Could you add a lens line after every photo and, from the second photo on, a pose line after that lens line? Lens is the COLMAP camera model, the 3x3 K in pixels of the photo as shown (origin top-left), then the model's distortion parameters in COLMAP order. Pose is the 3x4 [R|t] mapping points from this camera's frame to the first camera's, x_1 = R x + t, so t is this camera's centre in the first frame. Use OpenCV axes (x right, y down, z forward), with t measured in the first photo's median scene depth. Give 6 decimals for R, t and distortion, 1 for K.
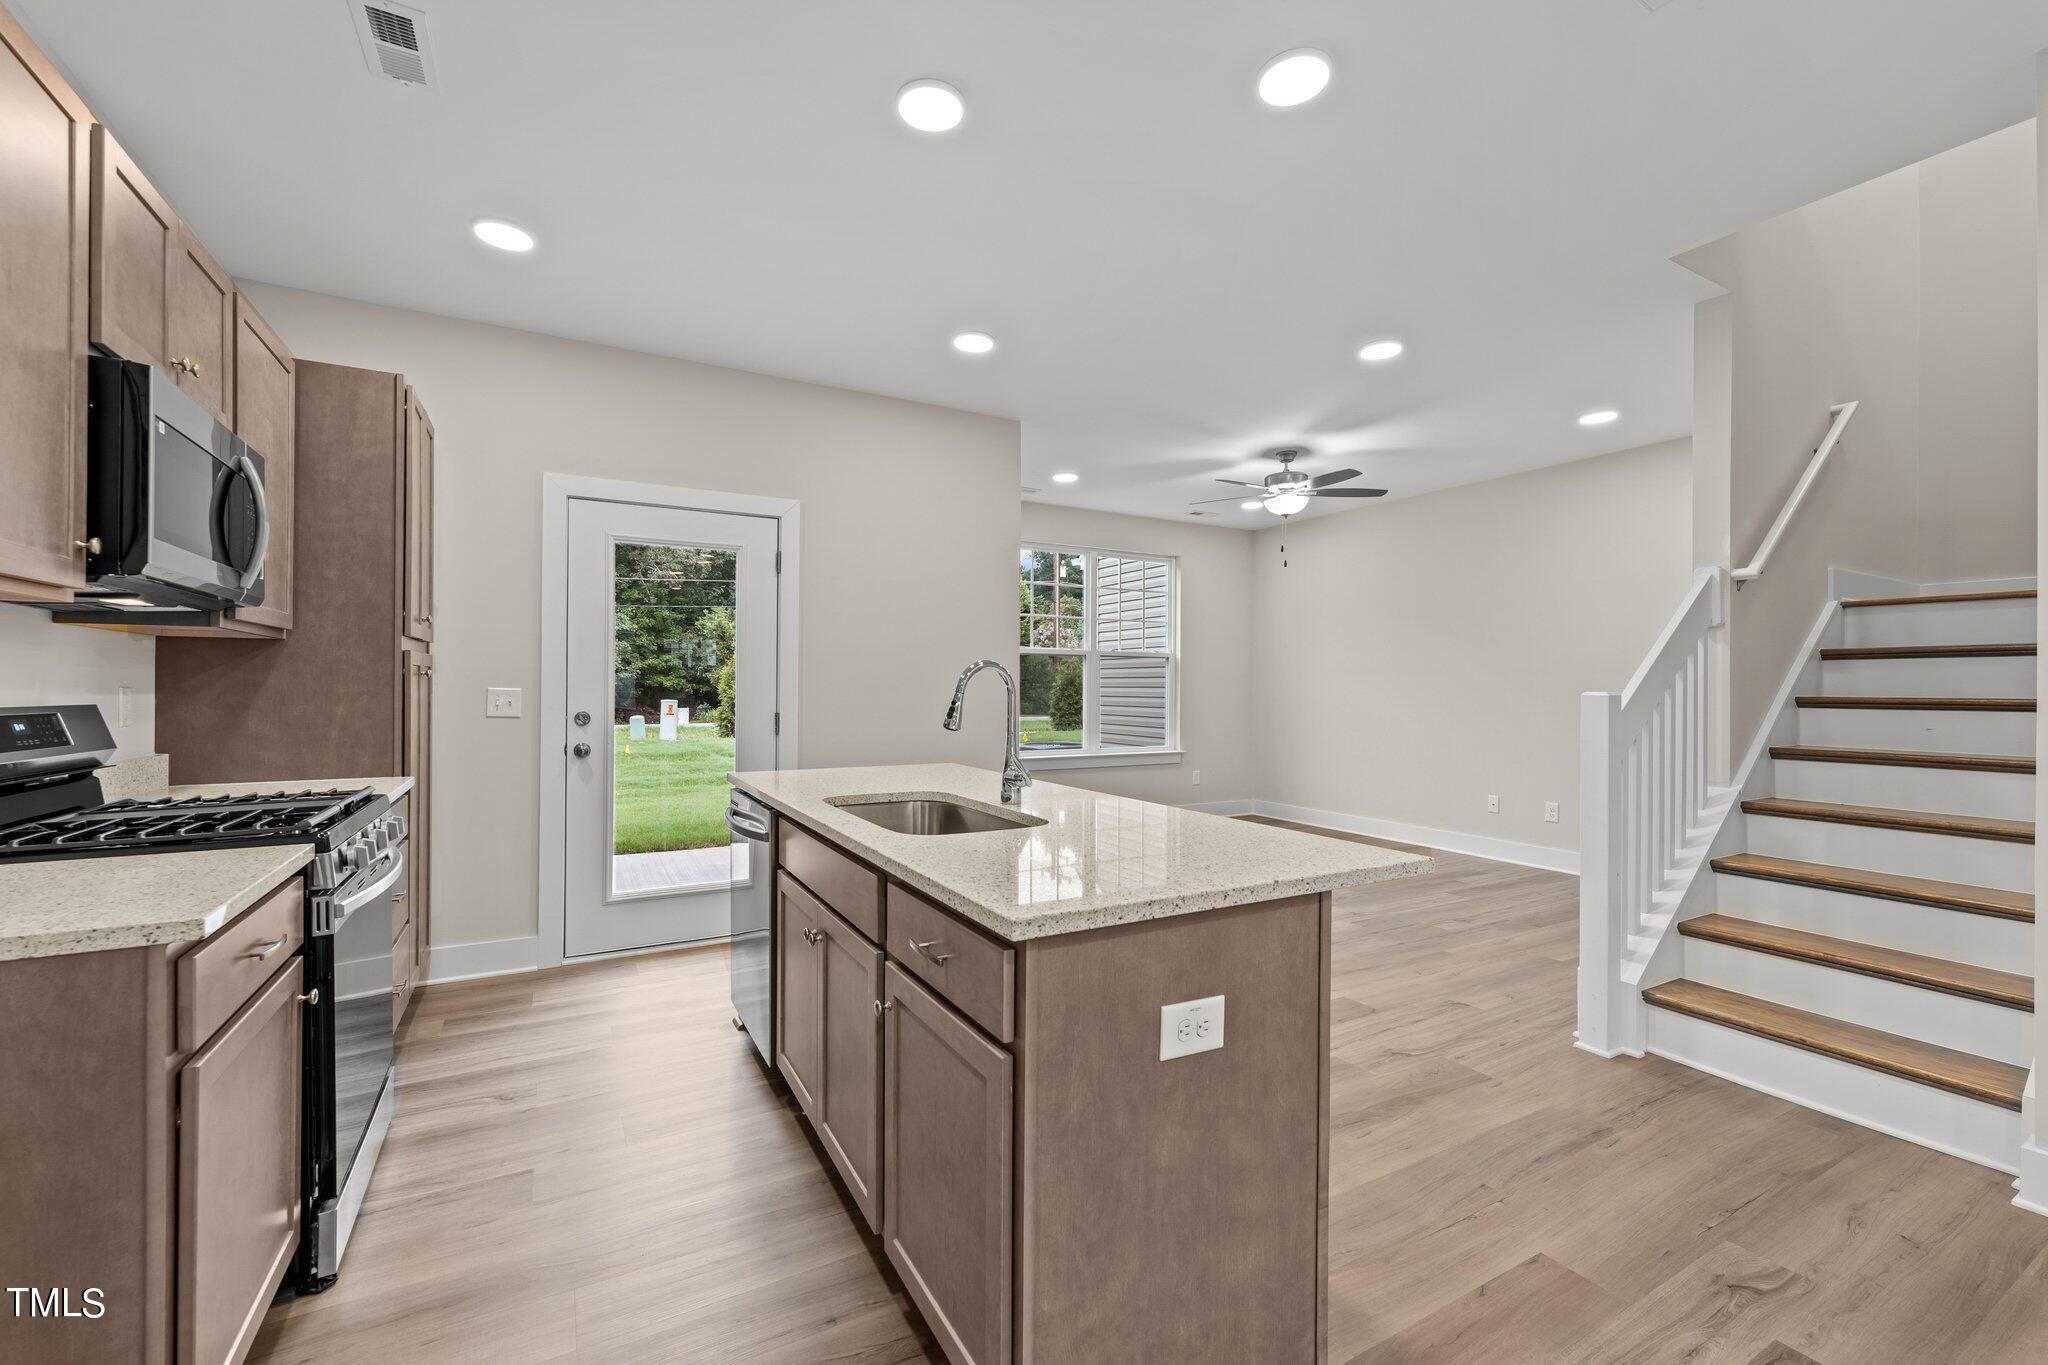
lens RADIAL K [[837.2, 0, 1020.8], [0, 837.2, 681.7], [0, 0, 1]] dist [0.001377, -0.000246]
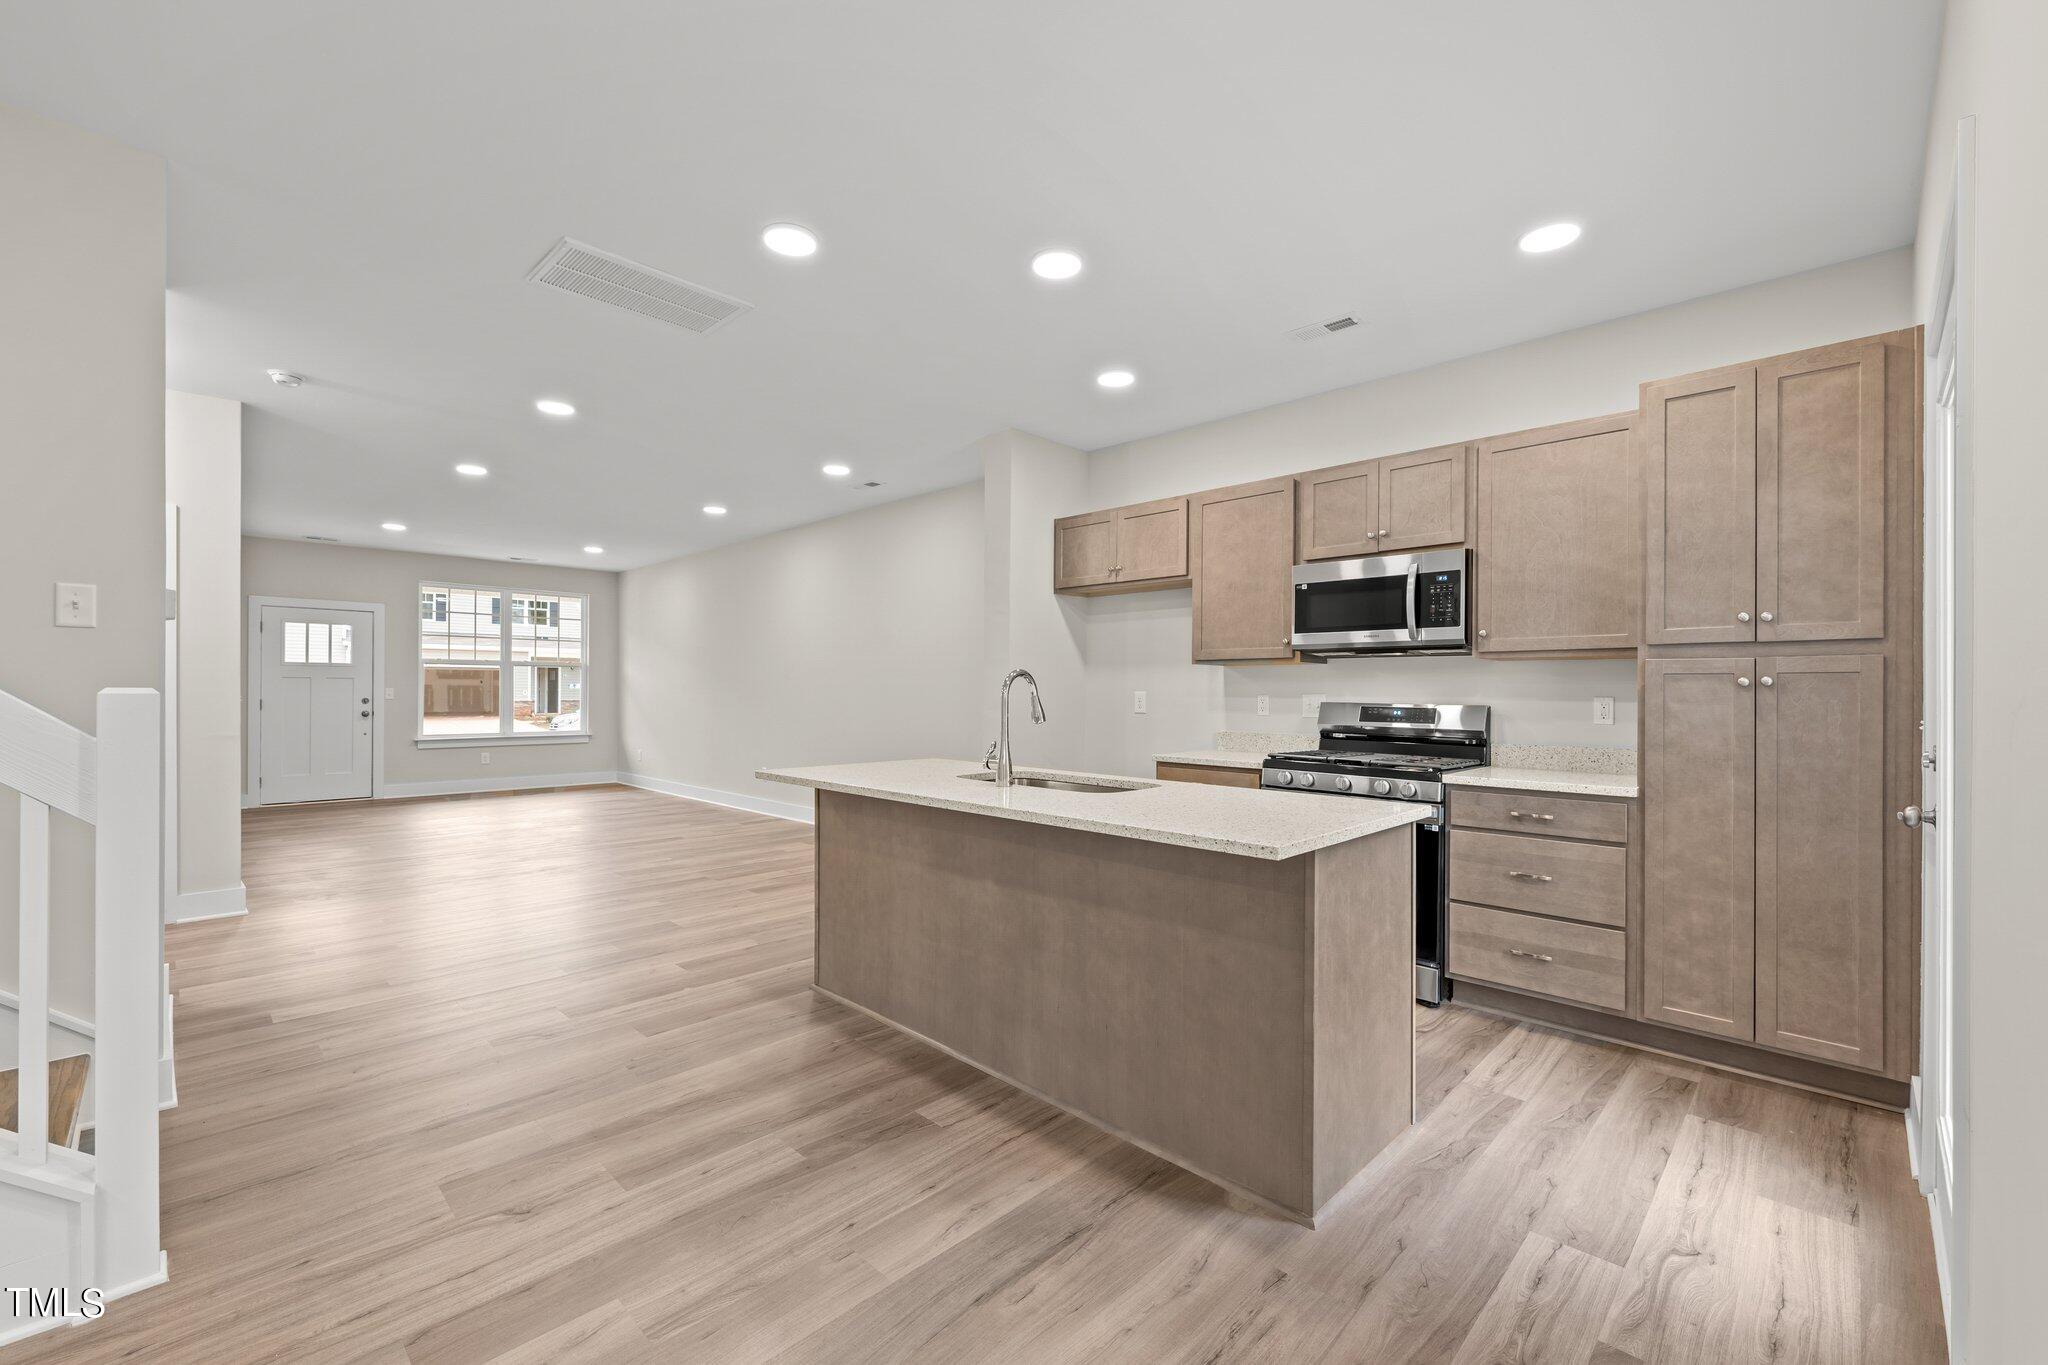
lens RADIAL K [[839.5, 0, 1021.8], [0, 839.5, 692.1], [0, 0, 1]] dist [-0.000850, -0.000133]
pose [[-0.959864, -0.010091, -0.280284, 0.234510], [-0.008869, 0.999945, -0.005626, 0.011899], [0.280326, -0.002915, -0.959901, 1.669103]]
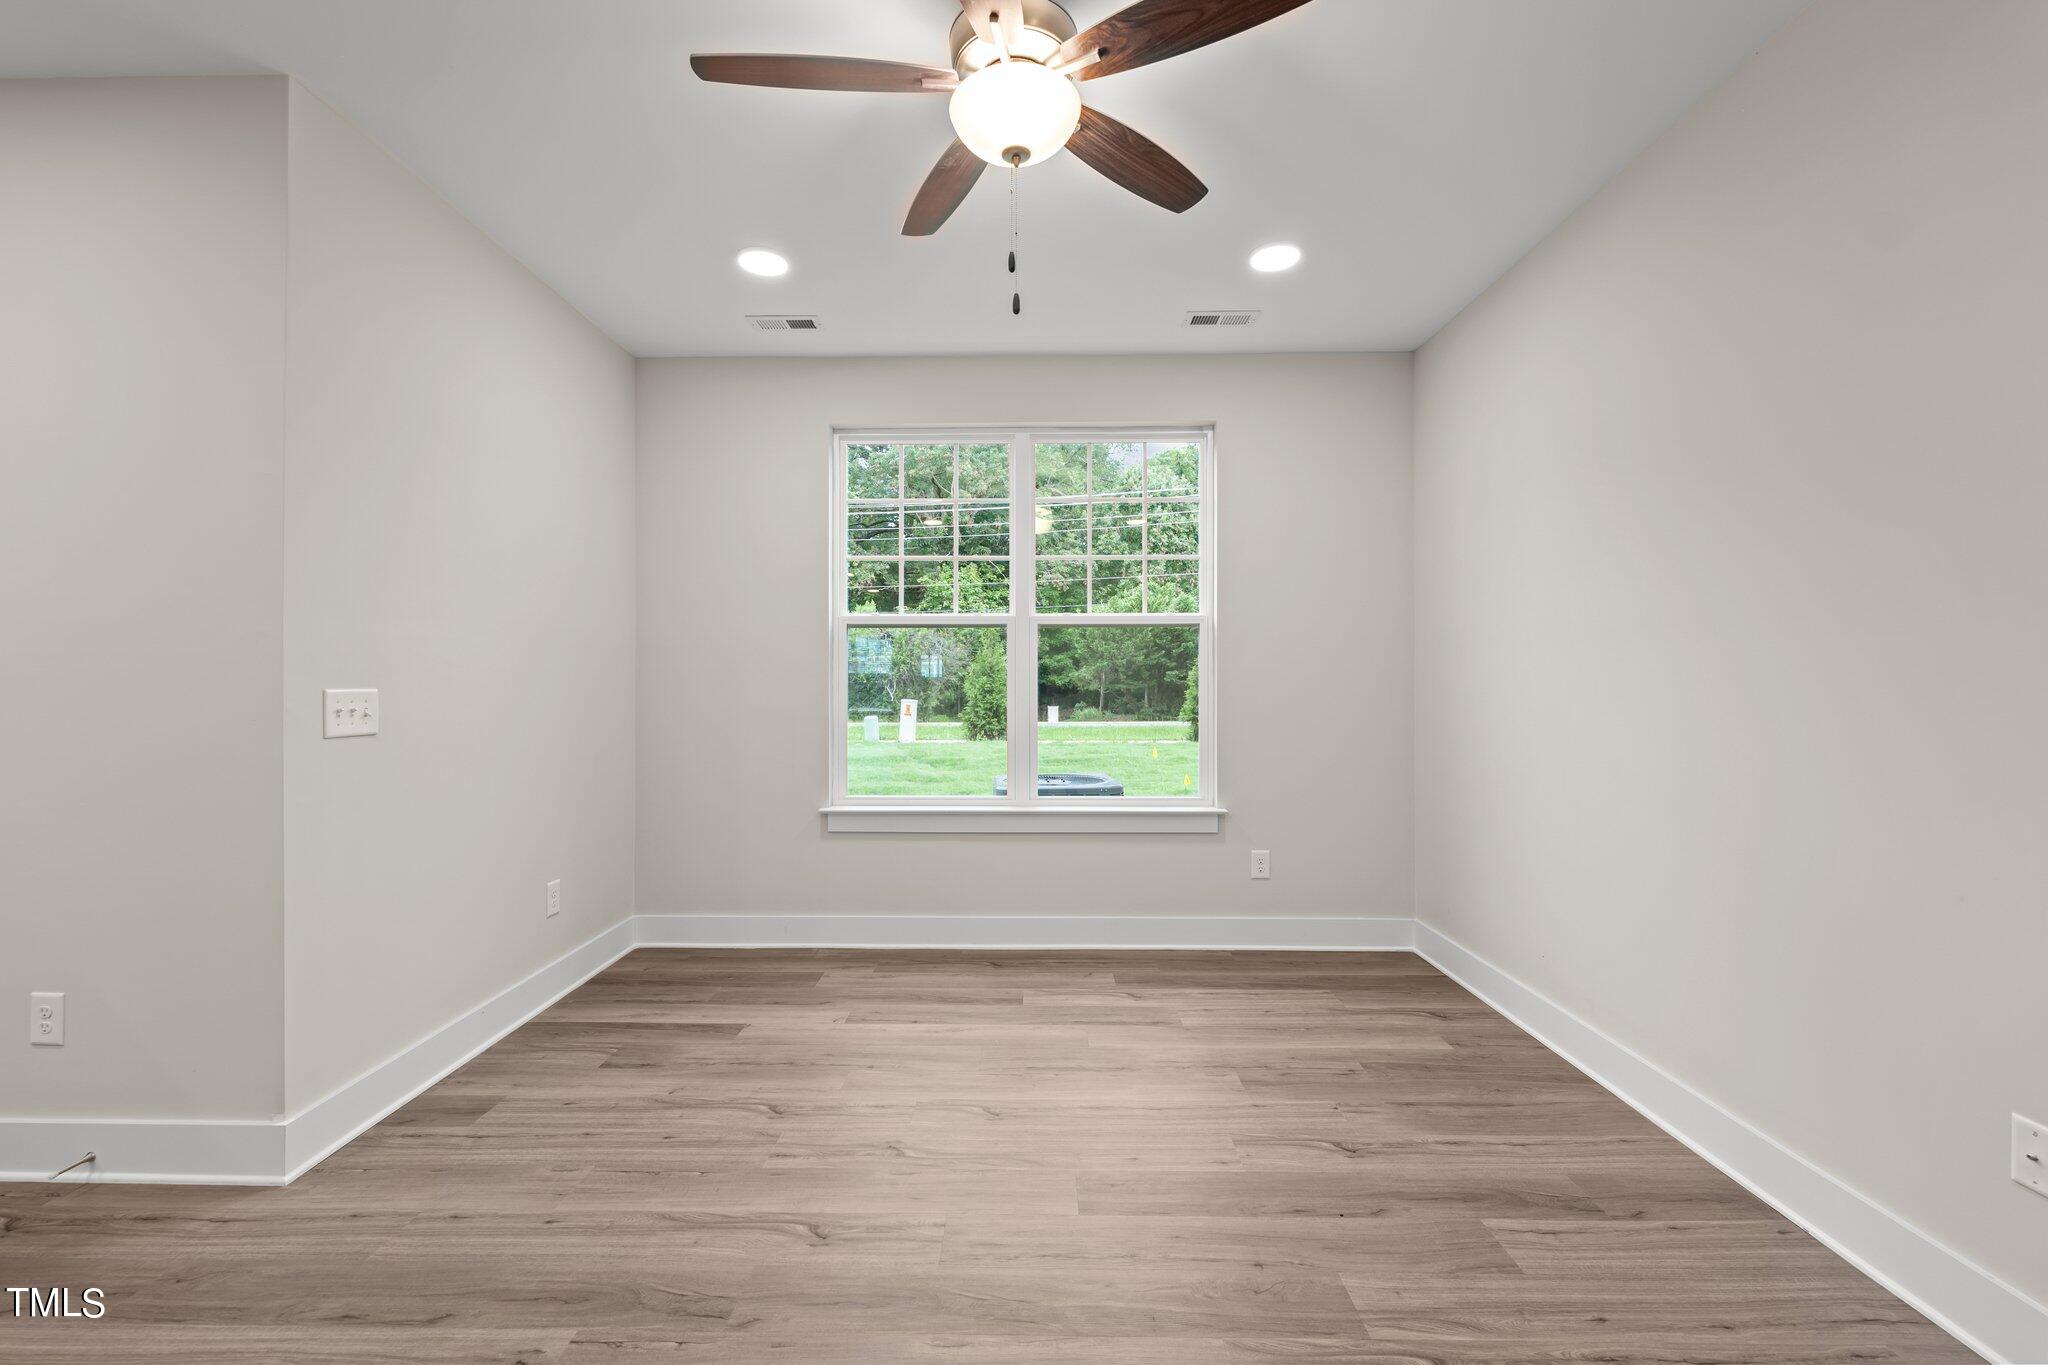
lens RADIAL K [[837.2, 0, 1020.8], [0, 837.2, 681.7], [0, 0, 1]] dist [0.001377, -0.000246]
pose [[0.864642, -0.007807, -0.502327, 0.866807], [0.008920, 0.999960, -0.000188, 0.012468], [0.502309, -0.004318, 0.864678, 1.288667]]
